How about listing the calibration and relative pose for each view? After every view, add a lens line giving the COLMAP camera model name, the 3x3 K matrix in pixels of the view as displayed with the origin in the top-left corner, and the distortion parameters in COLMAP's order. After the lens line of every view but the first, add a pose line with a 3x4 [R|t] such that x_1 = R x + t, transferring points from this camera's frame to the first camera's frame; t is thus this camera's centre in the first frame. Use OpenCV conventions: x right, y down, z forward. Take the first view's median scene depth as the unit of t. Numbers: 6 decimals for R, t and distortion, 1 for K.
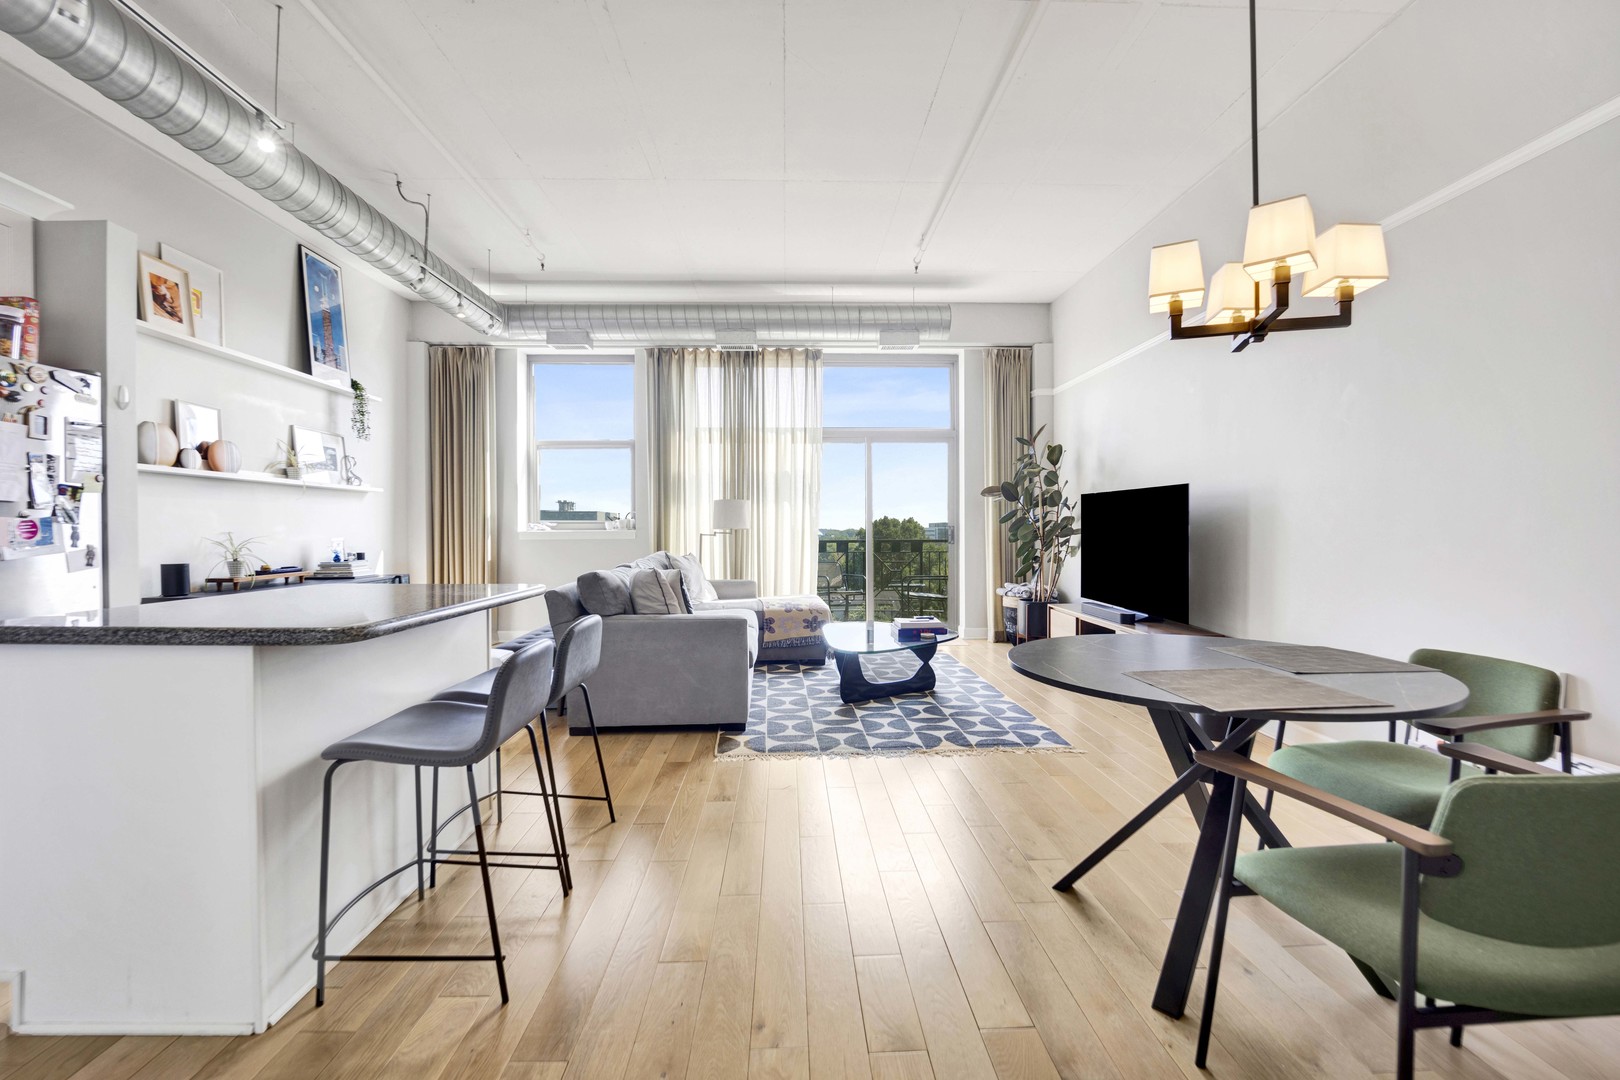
lens RADIAL K [[686.4, 0, 789.7], [0, 686.4, 539.8], [0, 0, 1]] dist [-0.023360, -0.000181]
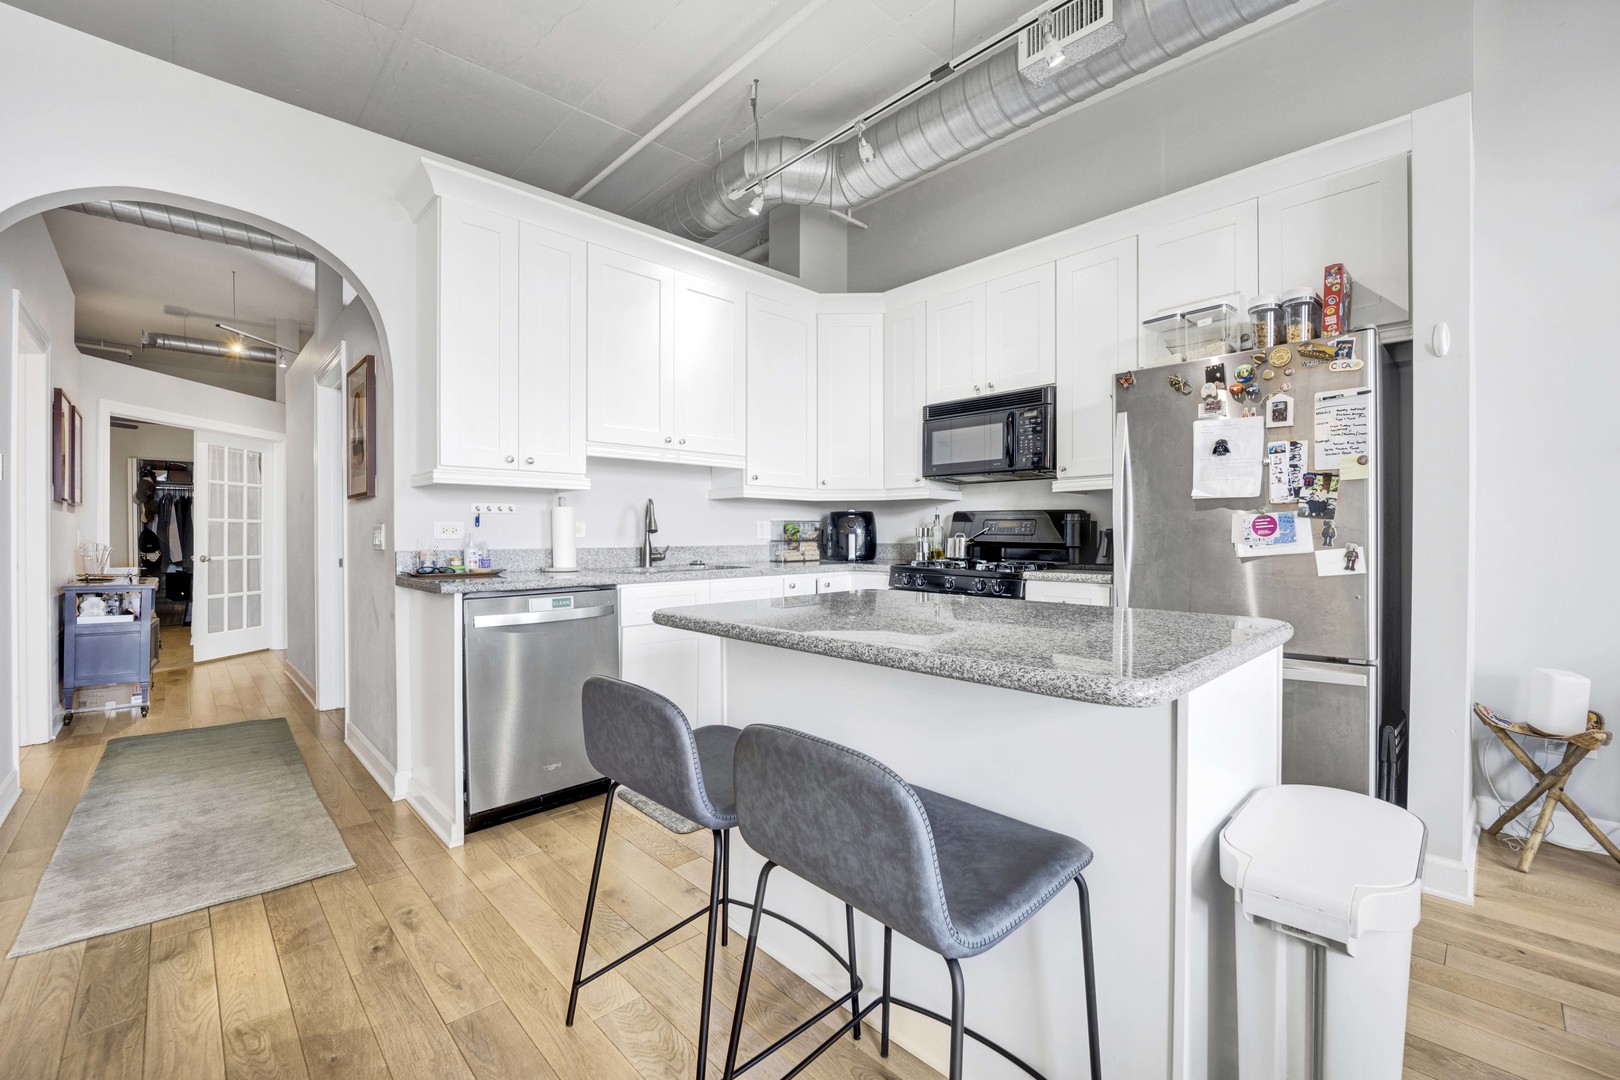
lens RADIAL K [[686.4, 0, 789.7], [0, 686.4, 539.8], [0, 0, 1]] dist [-0.023360, -0.000181]
pose [[-0.739788, 0.008811, -0.672782, -0.000092], [-0.004209, 0.999834, 0.017724, -0.004632], [0.672827, 0.015944, -0.739628, 0.552511]]
